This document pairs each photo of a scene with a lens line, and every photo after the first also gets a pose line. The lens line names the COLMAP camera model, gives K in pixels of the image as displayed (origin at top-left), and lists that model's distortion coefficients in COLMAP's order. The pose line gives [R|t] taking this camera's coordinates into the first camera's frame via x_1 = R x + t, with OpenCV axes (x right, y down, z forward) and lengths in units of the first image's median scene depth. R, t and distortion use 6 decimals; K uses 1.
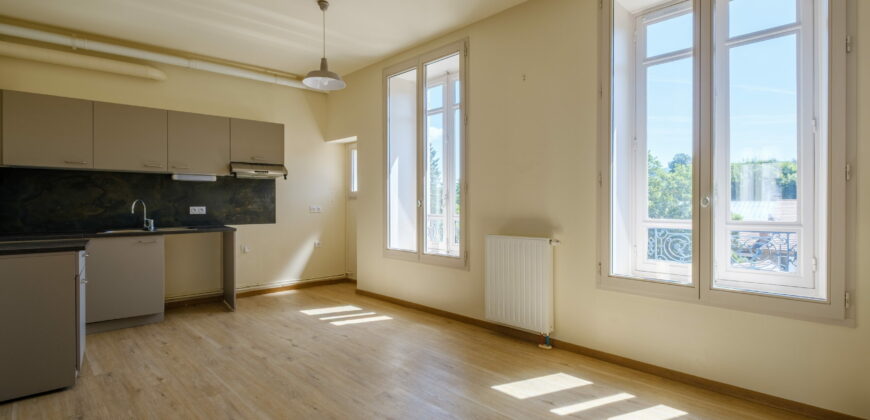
lens RADIAL K [[383.9, 0, 438.1], [0, 383.9, 203.8], [0, 0, 1]] dist [0.006640, -0.005680]
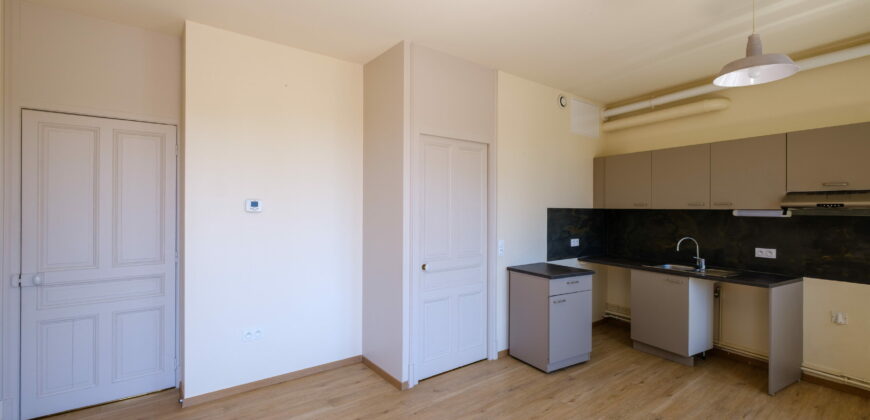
lens RADIAL K [[383.9, 0, 450.7], [0, 383.9, 207.0], [0, 0, 1]] dist [0.006640, -0.005680]
pose [[-0.153550, -0.001035, -0.988140, 0.294139], [-0.007425, 0.999972, 0.000106, -0.078838], [0.988113, 0.007353, -0.153554, 0.484060]]
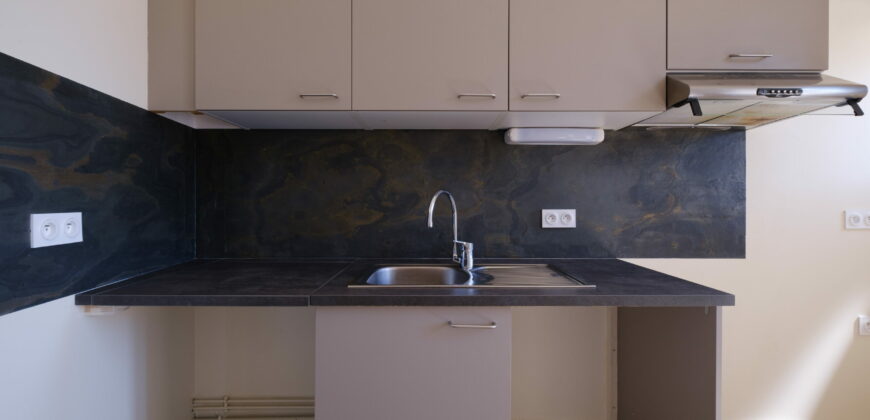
lens RADIAL K [[383.9, 0, 421.5], [0, 383.9, 204.6], [0, 0, 1]] dist [0.006640, -0.005680]
pose [[0.759158, 0.005899, -0.650880, -0.492758], [-0.004017, 0.999982, 0.004378, 0.001417], [0.650895, -0.000709, 0.759168, 0.627904]]
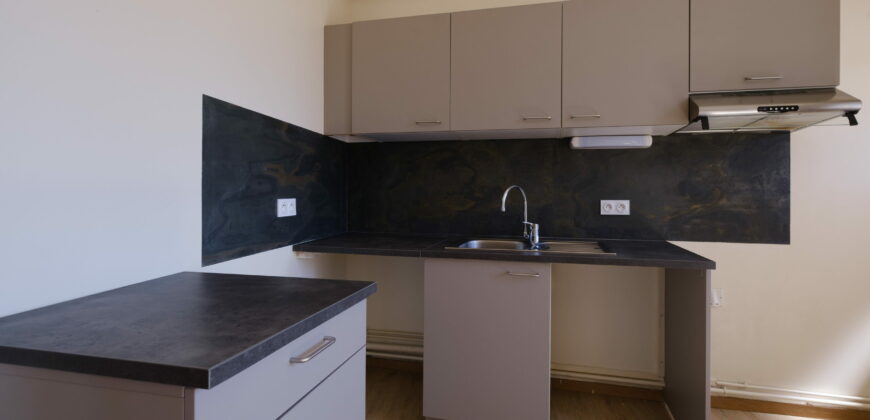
lens RADIAL K [[383.9, 0, 451.7], [0, 383.9, 191.4], [0, 0, 1]] dist [0.006640, -0.005680]
pose [[0.597223, 0.001795, -0.802073, -0.366082], [-0.009494, 0.999943, -0.004831, 0.000582], [0.802019, 0.010500, 0.597206, 0.554011]]
